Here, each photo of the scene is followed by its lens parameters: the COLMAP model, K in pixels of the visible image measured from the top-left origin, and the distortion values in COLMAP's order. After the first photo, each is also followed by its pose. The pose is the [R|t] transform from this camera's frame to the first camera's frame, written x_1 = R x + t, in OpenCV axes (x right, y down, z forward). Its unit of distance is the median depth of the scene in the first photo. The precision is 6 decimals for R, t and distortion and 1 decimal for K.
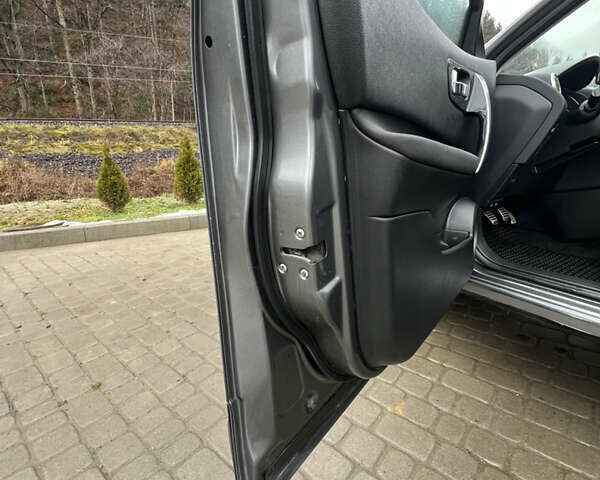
lens RADIAL K [[325.0, 0, 299.0], [0, 325.0, 240.4], [0, 0, 1]] dist [-0.005036, 0.000339]
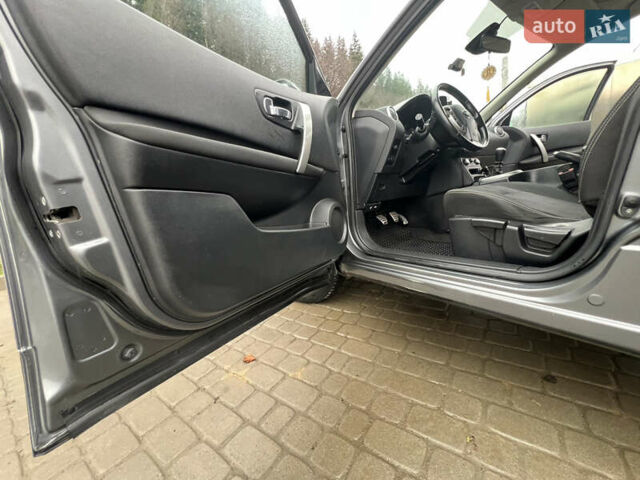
lens RADIAL K [[262.5, 0, 322.5], [0, 262.5, 240.3], [0, 0, 1]] dist [-0.000888, -0.001251]
pose [[0.994709, -0.082945, 0.060610, 0.385823], [0.088432, 0.991609, -0.094298, 0.125246], [-0.052280, 0.099159, 0.993697, -0.035673]]
